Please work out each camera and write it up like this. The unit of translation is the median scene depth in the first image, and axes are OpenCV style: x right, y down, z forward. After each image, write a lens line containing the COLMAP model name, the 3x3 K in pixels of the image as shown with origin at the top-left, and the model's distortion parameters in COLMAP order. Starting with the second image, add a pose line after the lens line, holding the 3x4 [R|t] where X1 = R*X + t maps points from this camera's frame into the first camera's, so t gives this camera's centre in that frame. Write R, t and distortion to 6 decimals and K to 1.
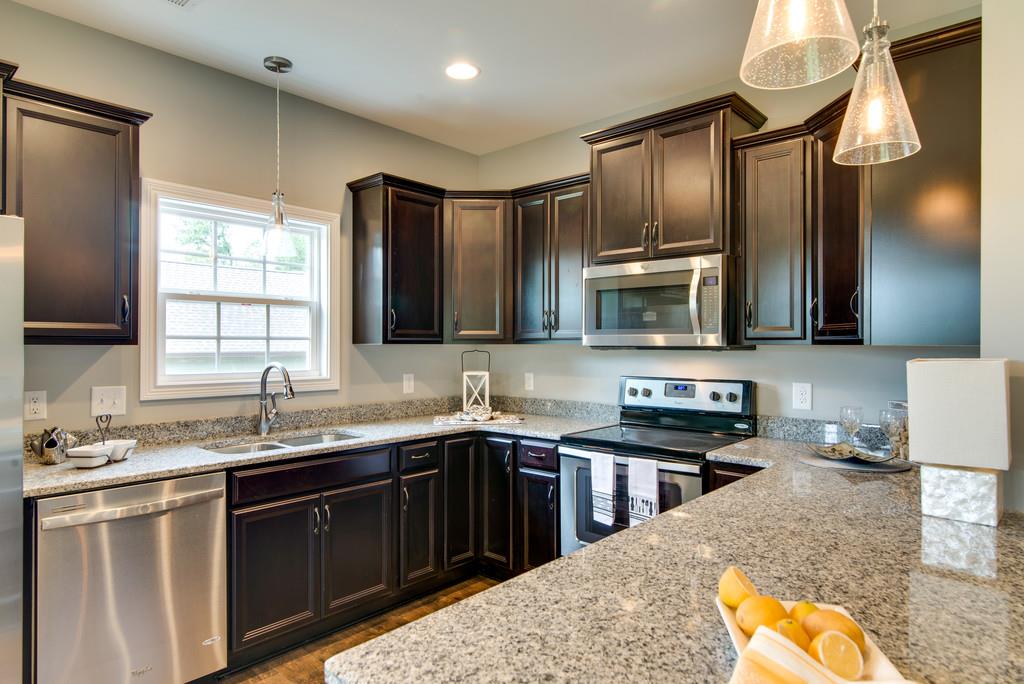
lens RADIAL K [[589.2, 0, 502.9], [0, 589.2, 340.5], [0, 0, 1]] dist [0.001320, -0.001783]
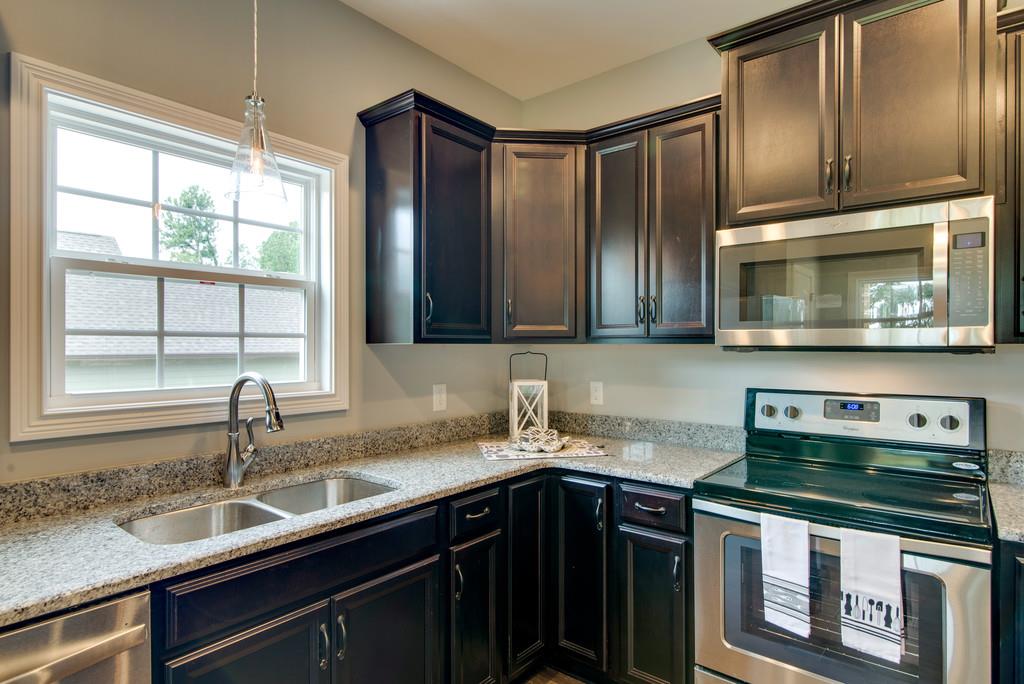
lens RADIAL K [[558.2, 0, 508.4], [0, 558.2, 344.1], [0, 0, 1]] dist [-0.000512, -0.000778]
pose [[0.998721, -0.001014, 0.050541, -0.135613], [0.000735, 0.999984, 0.005535, 0.003257], [-0.050546, -0.005491, 0.998707, 0.371004]]
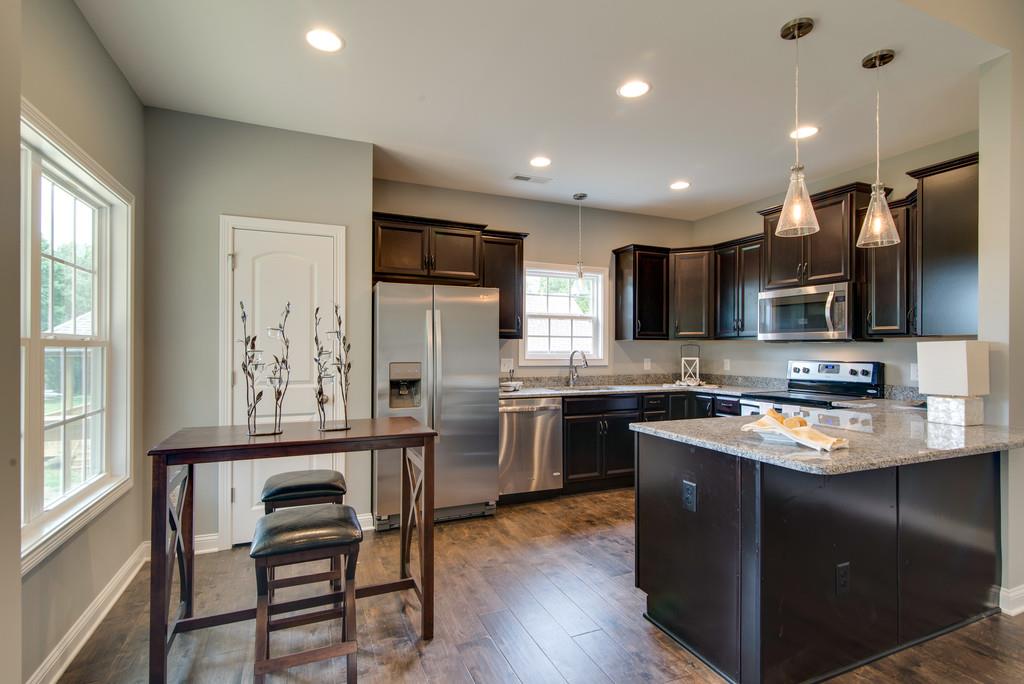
lens RADIAL K [[468.7, 0, 516.1], [0, 468.7, 347.0], [0, 0, 1]] dist [0.007563, -0.000415]
pose [[0.912312, 0.002273, -0.409489, 0.057253], [-0.000173, 0.999987, 0.005165, 0.021589], [0.409495, -0.004641, 0.912301, -0.465219]]
